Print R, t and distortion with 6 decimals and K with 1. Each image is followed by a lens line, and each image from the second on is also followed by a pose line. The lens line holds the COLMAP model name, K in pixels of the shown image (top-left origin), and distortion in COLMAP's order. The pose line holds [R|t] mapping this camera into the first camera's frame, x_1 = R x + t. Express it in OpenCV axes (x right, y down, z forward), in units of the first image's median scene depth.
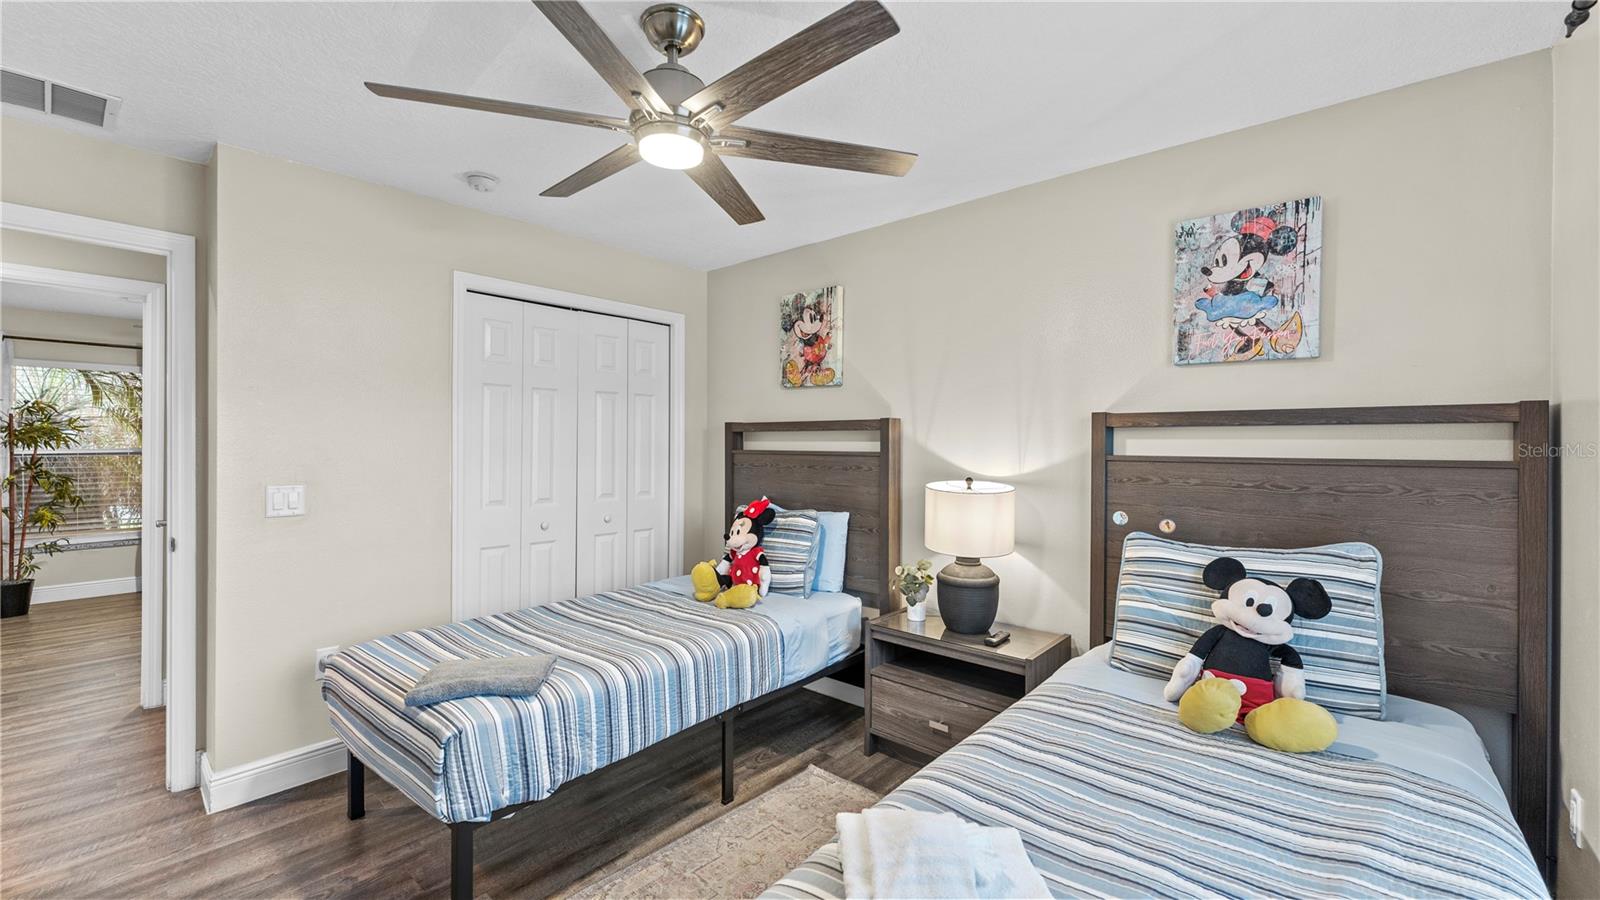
lens RADIAL K [[641.4, 0, 791.9], [0, 641.4, 446.6], [0, 0, 1]] dist [0.000799, -0.000186]
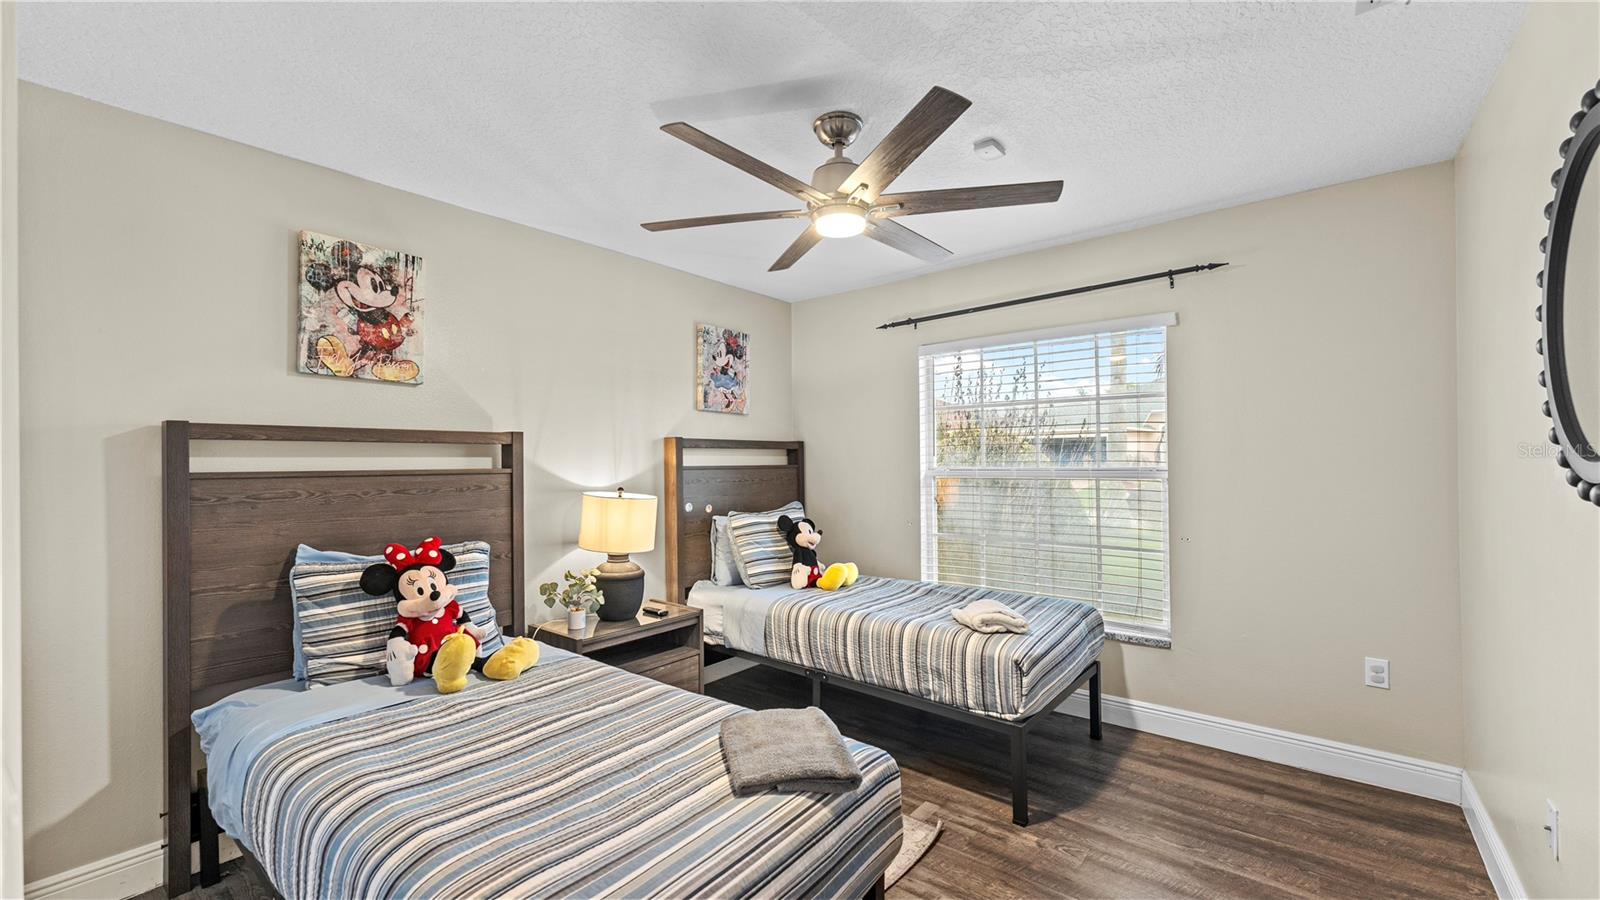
lens RADIAL K [[641.4, 0, 799.5], [0, 641.4, 454.3], [0, 0, 1]] dist [0.000799, -0.000186]
pose [[-0.043480, 0.003355, 0.999049, -0.718938], [0.006570, 0.999974, -0.003072, -0.005566], [-0.999033, 0.006430, -0.043501, 0.567013]]
